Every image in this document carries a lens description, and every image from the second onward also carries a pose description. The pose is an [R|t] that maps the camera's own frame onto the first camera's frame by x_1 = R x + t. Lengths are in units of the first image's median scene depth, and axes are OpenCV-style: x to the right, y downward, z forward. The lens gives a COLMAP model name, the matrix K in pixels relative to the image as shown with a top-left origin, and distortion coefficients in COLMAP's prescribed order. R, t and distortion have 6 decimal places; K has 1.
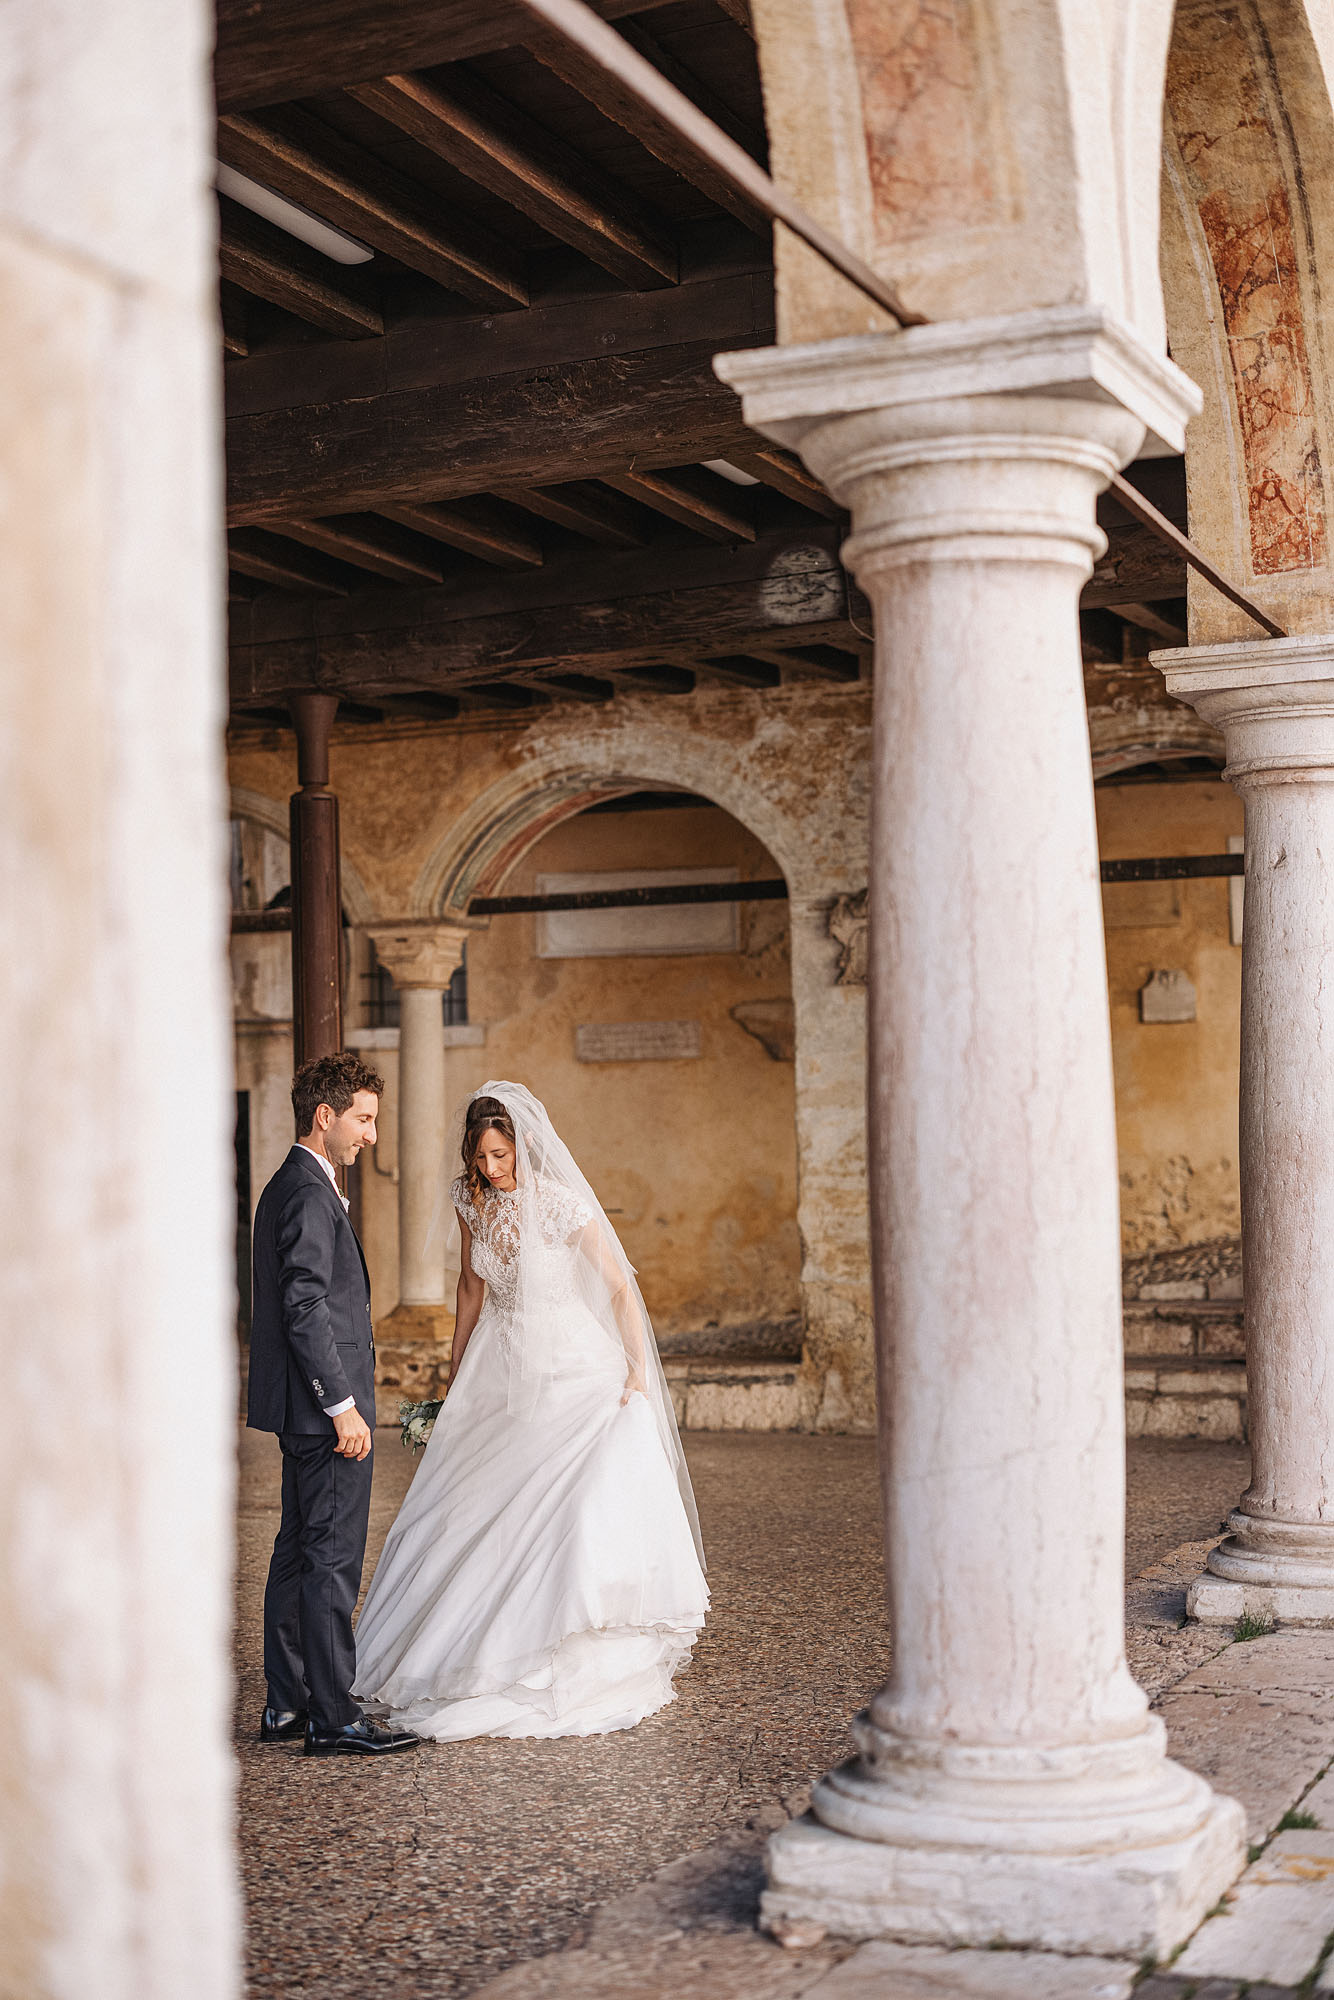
lens RADIAL K [[2869.0, 0, 642.8], [0, 2869.0, 1034.0], [0, 0, 1]] dist [0.032786, 0.028769]
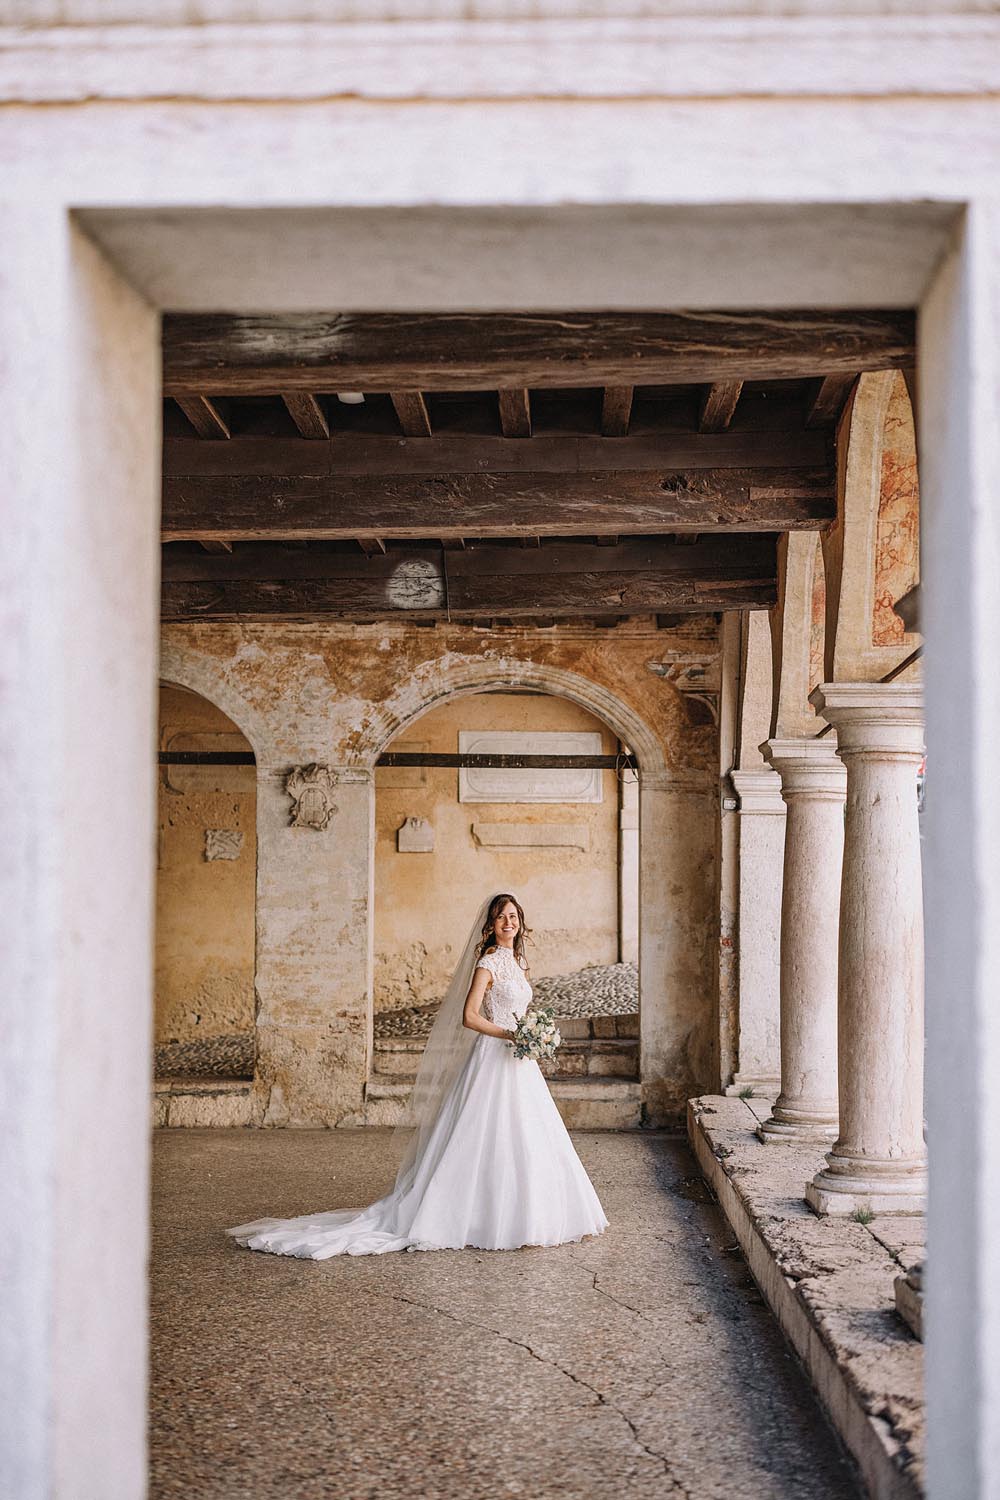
lens RADIAL K [[2214.5, 0, 557.9], [0, 2214.5, 837.6], [0, 0, 1]] dist [0.008823, 0.106198]
pose [[0.918932, 0.039496, 0.392433, -0.343468], [-0.040335, 0.999168, -0.006111, -0.013412], [-0.392348, -0.010213, 0.919760, -0.148171]]
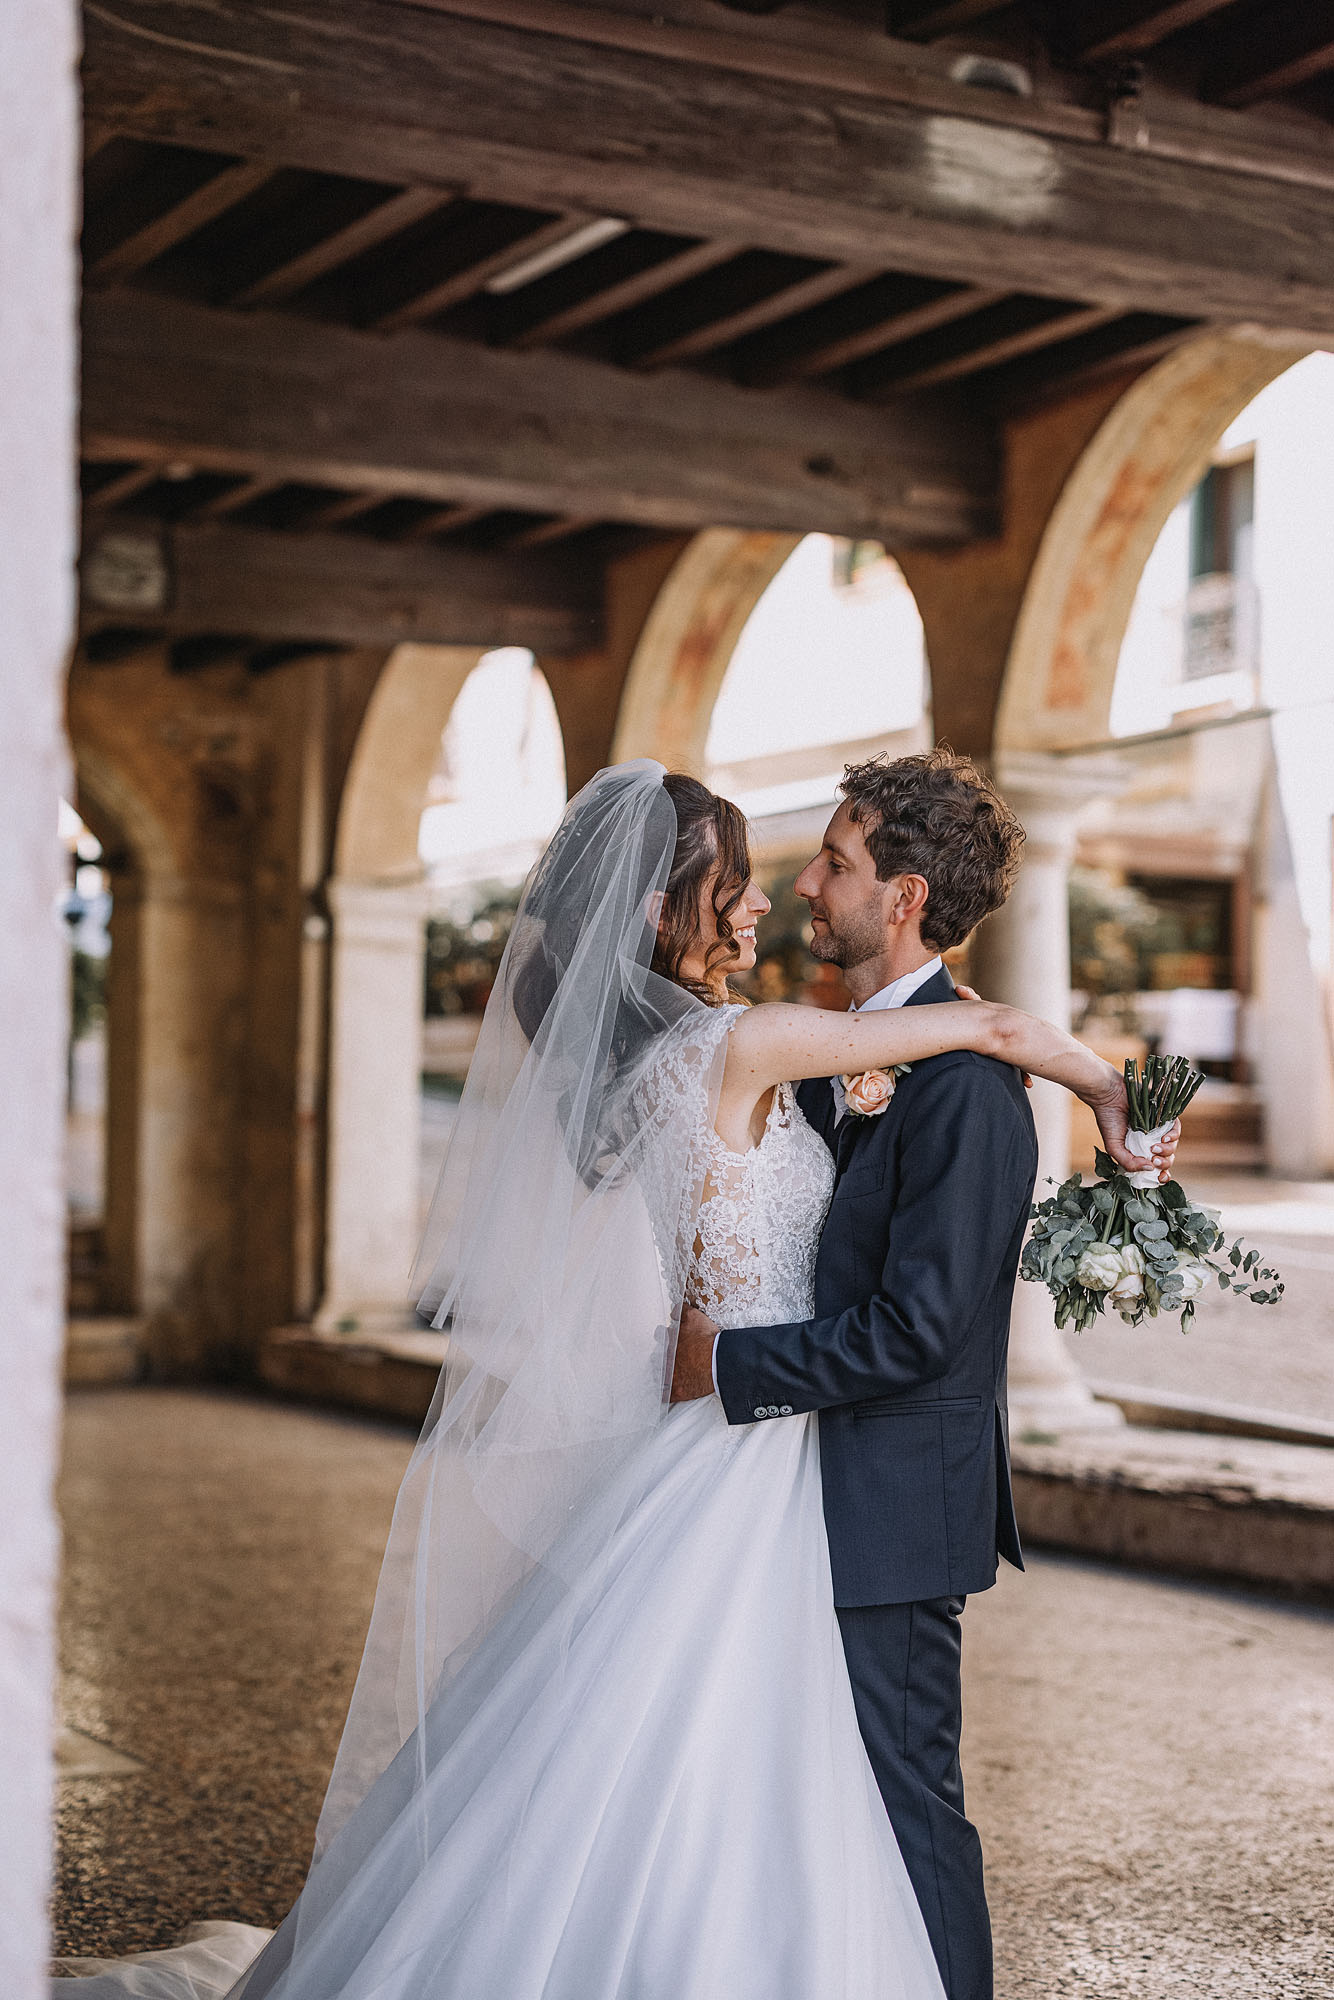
lens RADIAL K [[3024.9, 0, 674.9], [0, 3024.9, 1217.1], [0, 0, 1]] dist [0.006732, 0.082527]
pose [[0.590168, 0.015503, 0.807132, -0.724778], [-0.058912, 0.997977, 0.023908, 0.043579], [-0.805128, -0.061660, 0.589887, 0.160765]]
